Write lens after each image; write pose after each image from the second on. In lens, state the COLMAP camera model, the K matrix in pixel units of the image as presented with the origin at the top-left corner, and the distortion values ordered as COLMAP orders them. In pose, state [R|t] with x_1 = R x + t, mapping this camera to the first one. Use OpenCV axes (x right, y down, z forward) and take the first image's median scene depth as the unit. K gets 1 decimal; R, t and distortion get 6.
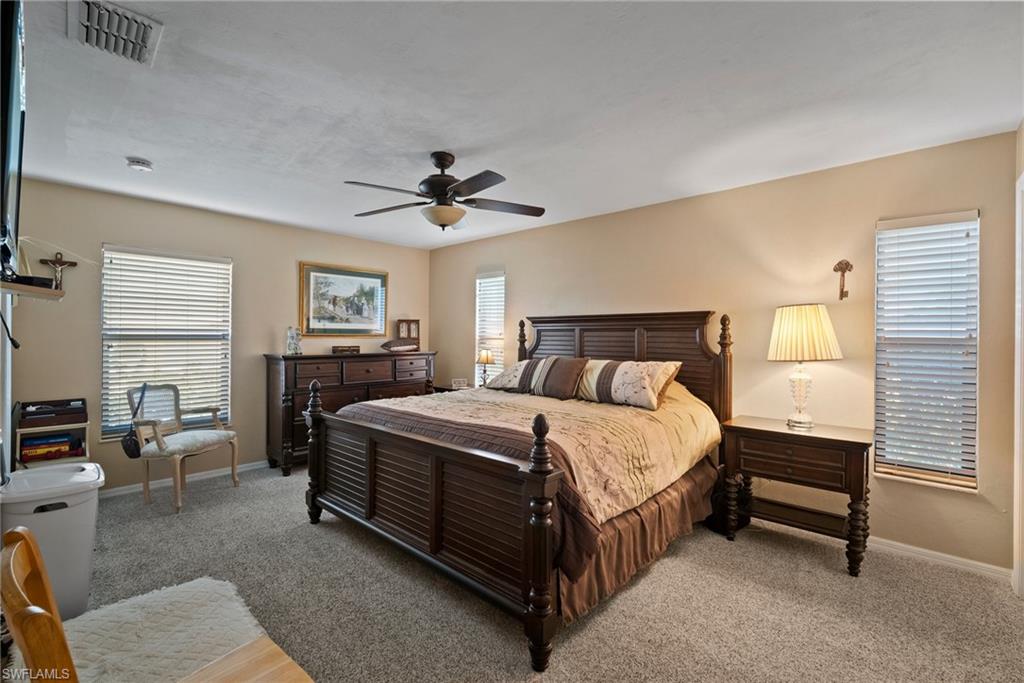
lens RADIAL K [[447.2, 0, 512.0], [0, 447.2, 341.5], [0, 0, 1]] dist [0.000025, 0.000029]
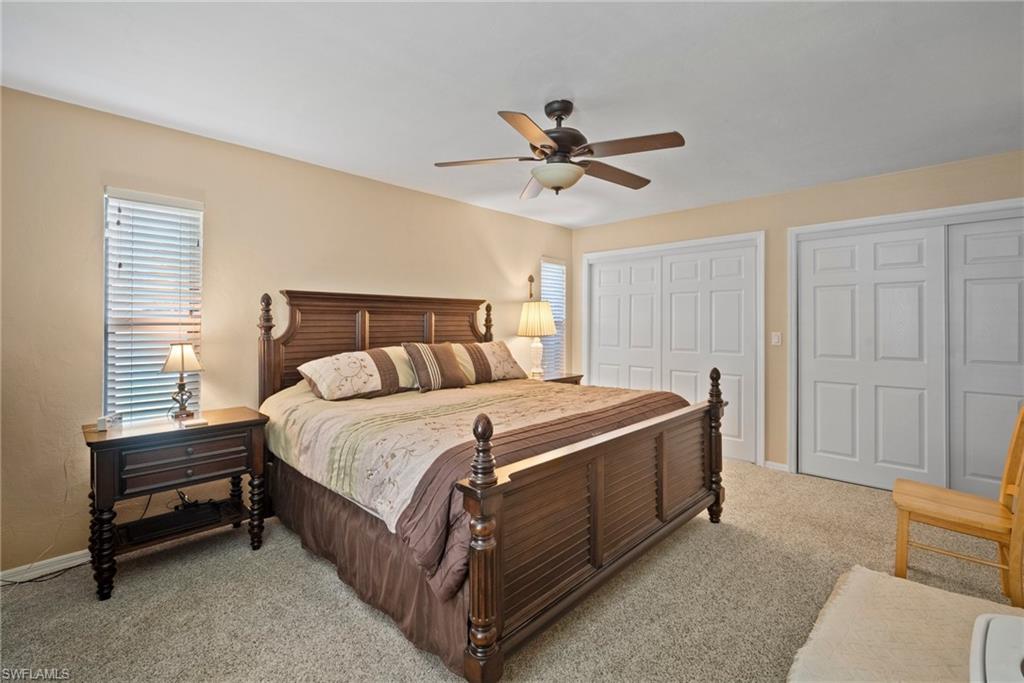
lens RADIAL K [[447.2, 0, 512.0], [0, 447.2, 341.5], [0, 0, 1]] dist [0.000025, 0.000029]
pose [[0.040249, -0.050759, 0.997900, -0.838239], [0.005893, 0.998704, 0.050562, -0.014915], [-0.999172, 0.003845, 0.040496, 0.875871]]
